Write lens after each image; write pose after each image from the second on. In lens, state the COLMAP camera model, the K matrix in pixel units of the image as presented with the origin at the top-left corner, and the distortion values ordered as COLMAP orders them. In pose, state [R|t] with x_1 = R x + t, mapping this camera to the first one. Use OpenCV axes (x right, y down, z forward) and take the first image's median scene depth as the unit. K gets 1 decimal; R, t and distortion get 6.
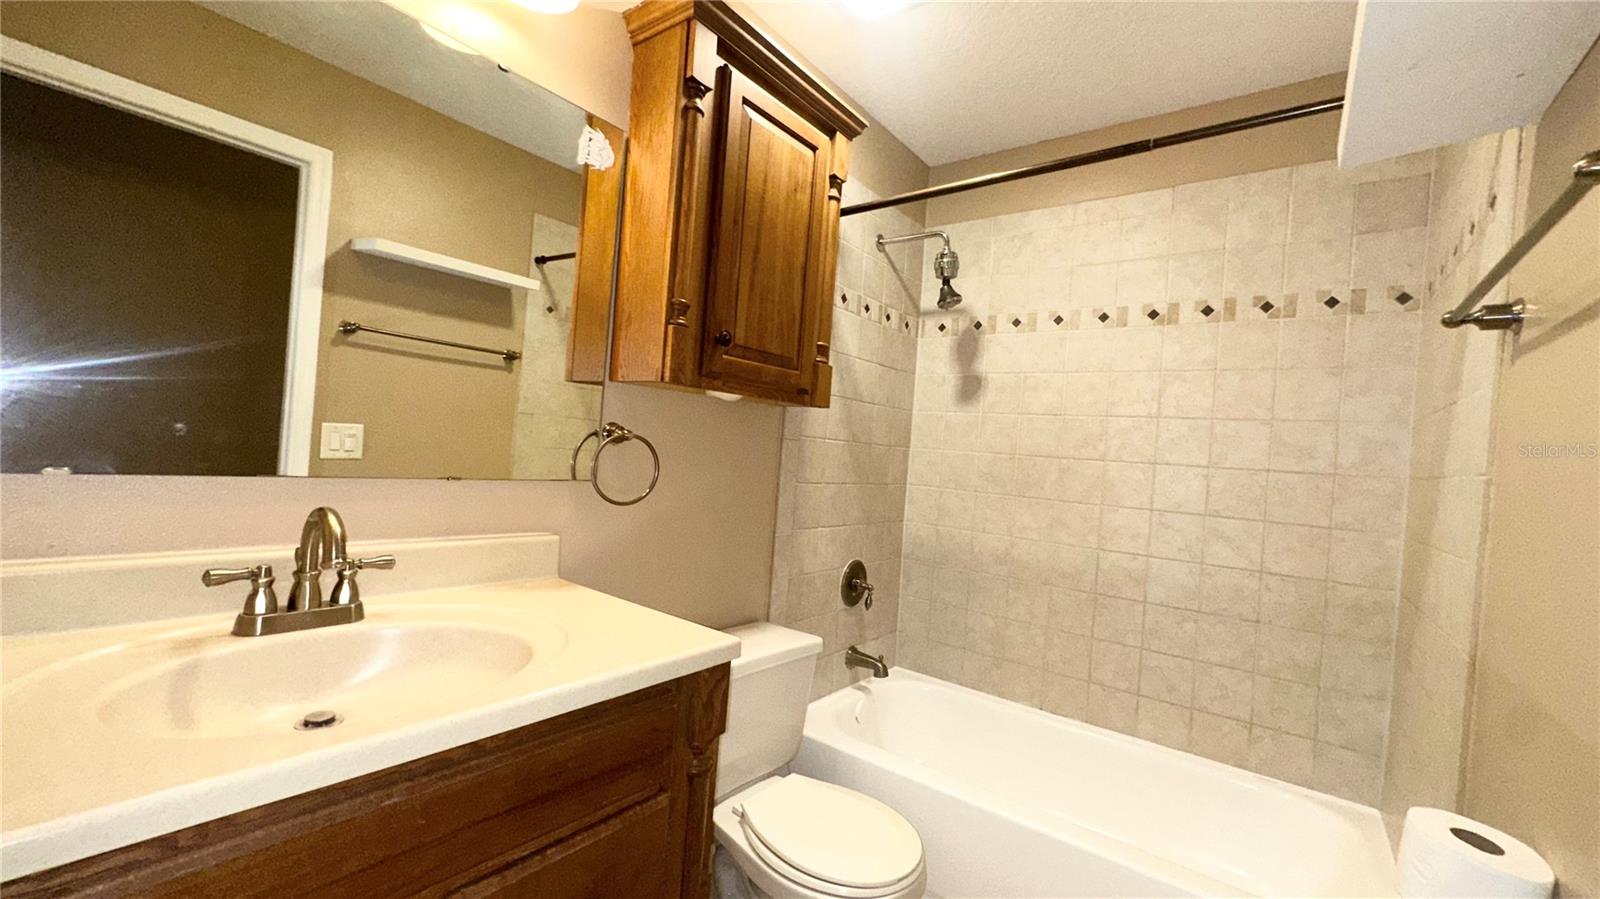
lens RADIAL K [[639.1, 0, 802.0], [0, 639.1, 443.2], [0, 0, 1]] dist [-0.000836, 0.000170]
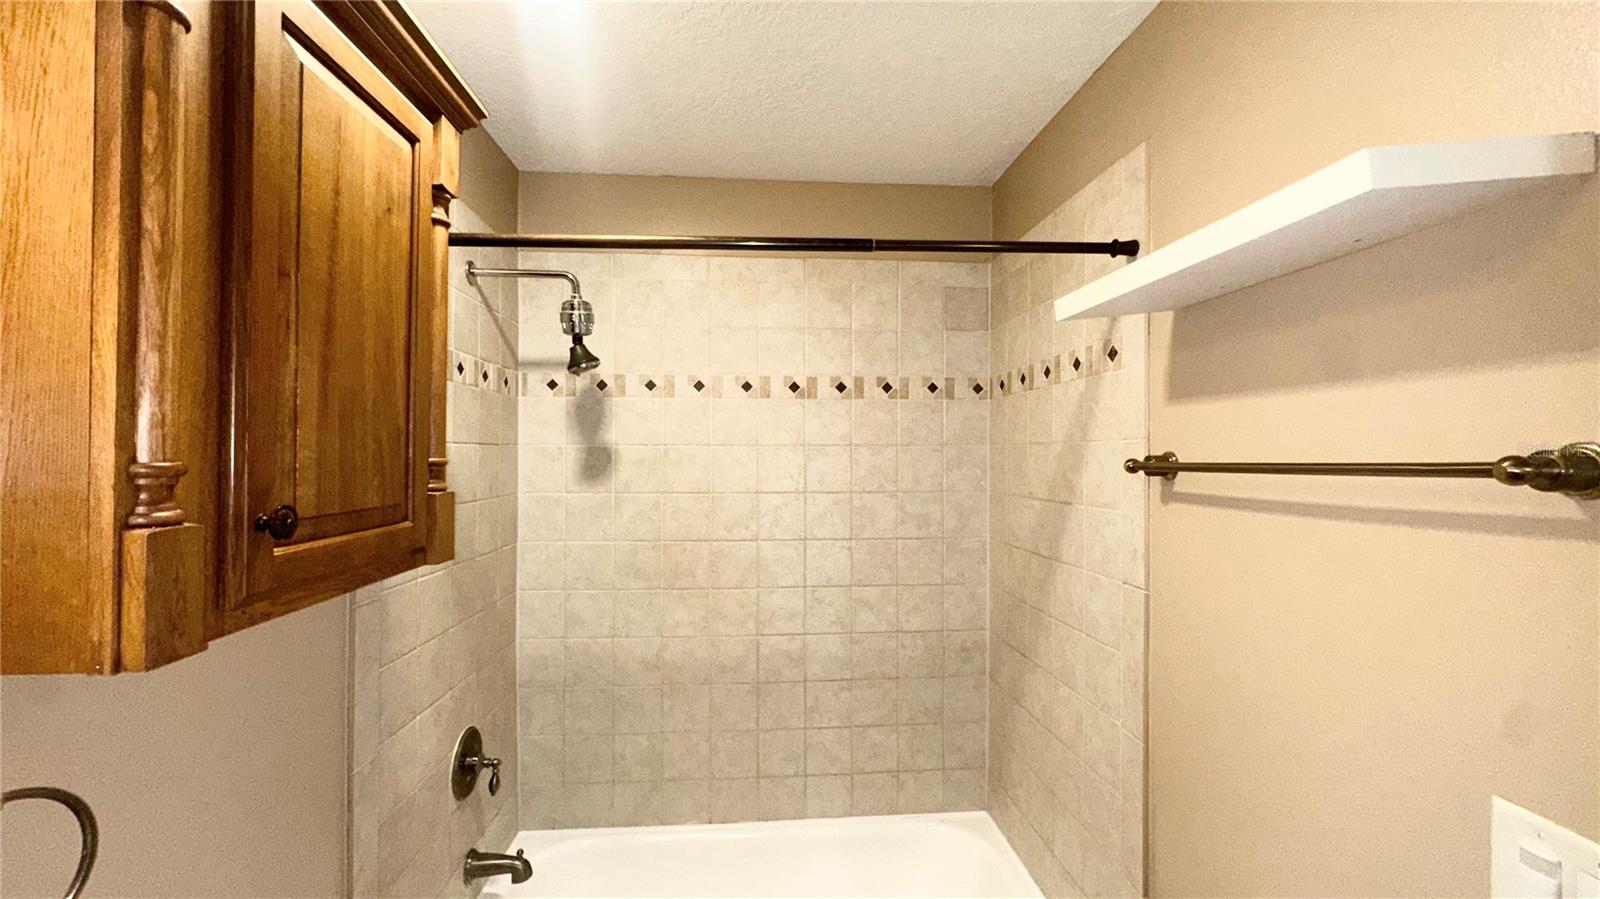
lens RADIAL K [[639.1, 0, 795.9], [0, 639.1, 443.7], [0, 0, 1]] dist [-0.000836, 0.000170]
pose [[0.739141, -0.066524, 0.670258, -0.114896], [0.049430, 0.997785, 0.044522, -0.167909], [-0.671735, 0.000223, 0.740792, 0.290360]]
